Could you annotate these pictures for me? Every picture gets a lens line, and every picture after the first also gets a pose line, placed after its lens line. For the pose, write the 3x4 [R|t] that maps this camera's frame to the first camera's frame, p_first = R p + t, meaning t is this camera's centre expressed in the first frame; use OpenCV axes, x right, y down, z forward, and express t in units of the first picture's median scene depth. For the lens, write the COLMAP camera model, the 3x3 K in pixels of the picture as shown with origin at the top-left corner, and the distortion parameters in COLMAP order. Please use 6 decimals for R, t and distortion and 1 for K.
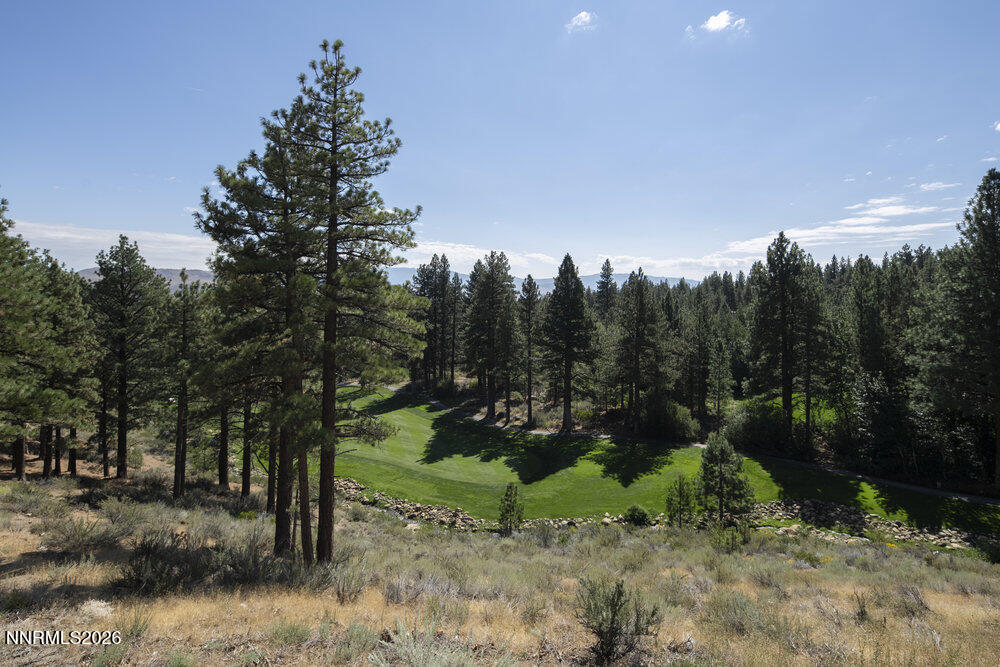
lens RADIAL K [[492.4, 0, 502.6], [0, 492.4, 295.1], [0, 0, 1]] dist [0.002630, -0.000575]
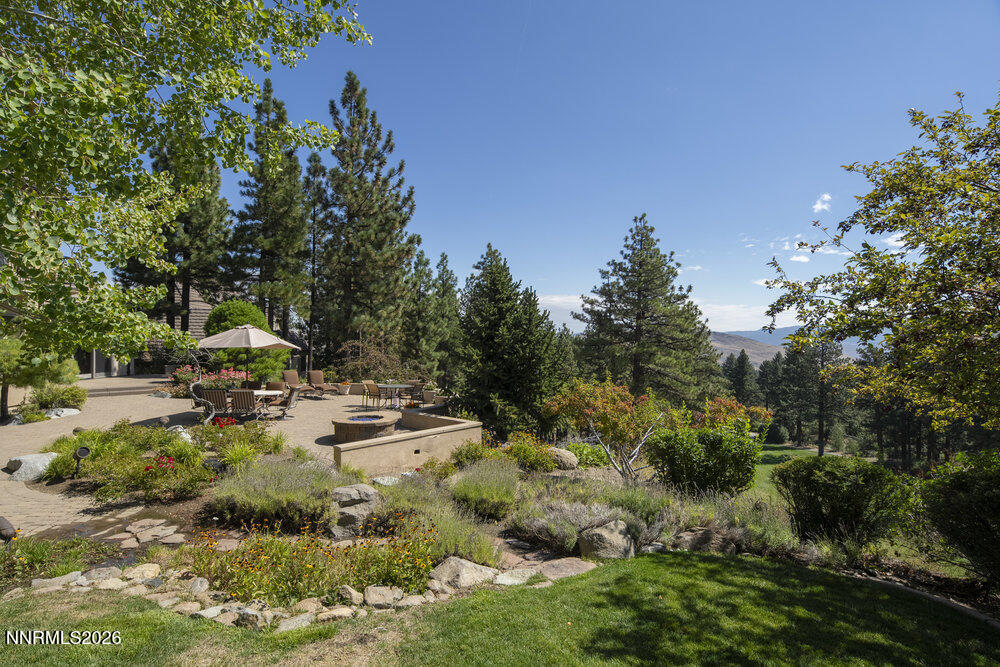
lens RADIAL K [[492.4, 0, 497.1], [0, 492.4, 345.1], [0, 0, 1]] dist [0.002630, -0.000575]
pose [[0.599278, 0.007072, -0.800509, 0.163918], [-0.020150, 0.999777, -0.006252, -0.004347], [0.800287, 0.019877, 0.599288, -0.101170]]
